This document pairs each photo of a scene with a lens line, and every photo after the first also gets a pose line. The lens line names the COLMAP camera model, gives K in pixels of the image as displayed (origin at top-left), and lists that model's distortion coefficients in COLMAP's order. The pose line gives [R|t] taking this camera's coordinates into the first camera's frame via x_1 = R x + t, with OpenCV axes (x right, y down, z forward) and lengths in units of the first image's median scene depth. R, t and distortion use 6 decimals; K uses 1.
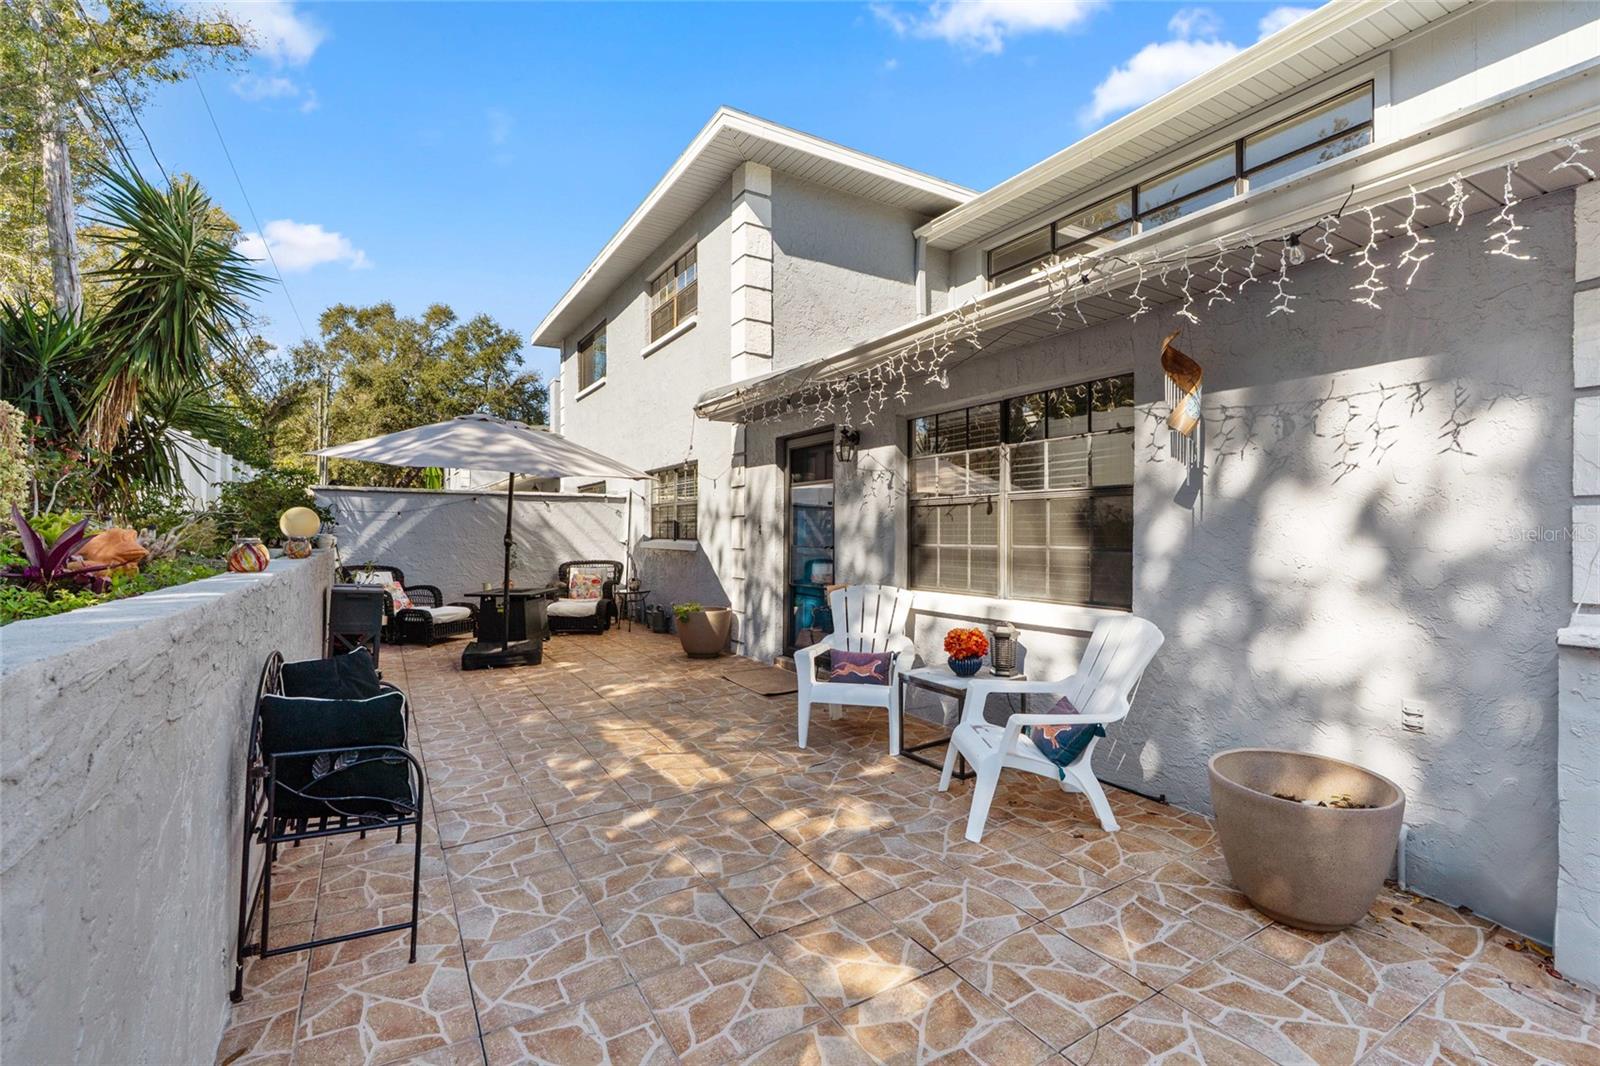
lens RADIAL K [[710.5, 0, 800.0], [0, 710.5, 533.0], [0, 0, 1]] dist [-0.001705, 0.000087]
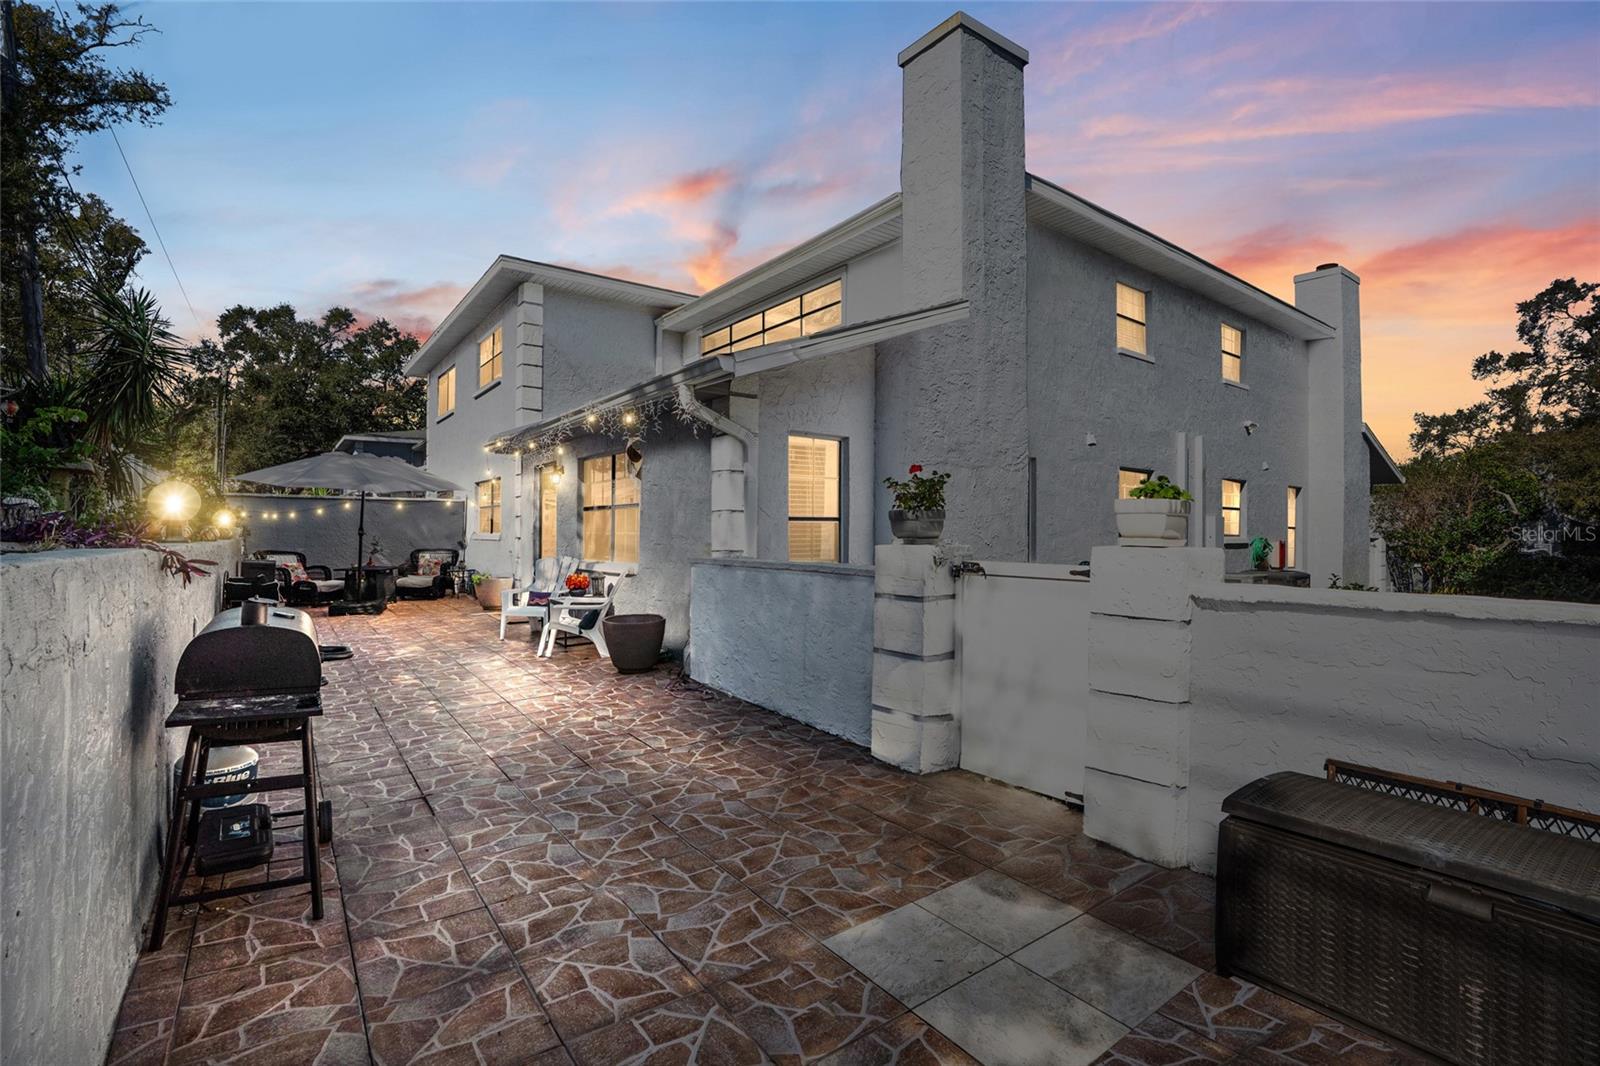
lens RADIAL K [[806.8, 0, 802.1], [0, 806.8, 513.1], [0, 0, 1]] dist [-0.045843, 0.043380]
pose [[0.998769, 0.006324, 0.049190, 0.104718], [-0.004992, 0.999619, -0.027158, 0.003388], [-0.049343, 0.026879, 0.998420, -0.175066]]
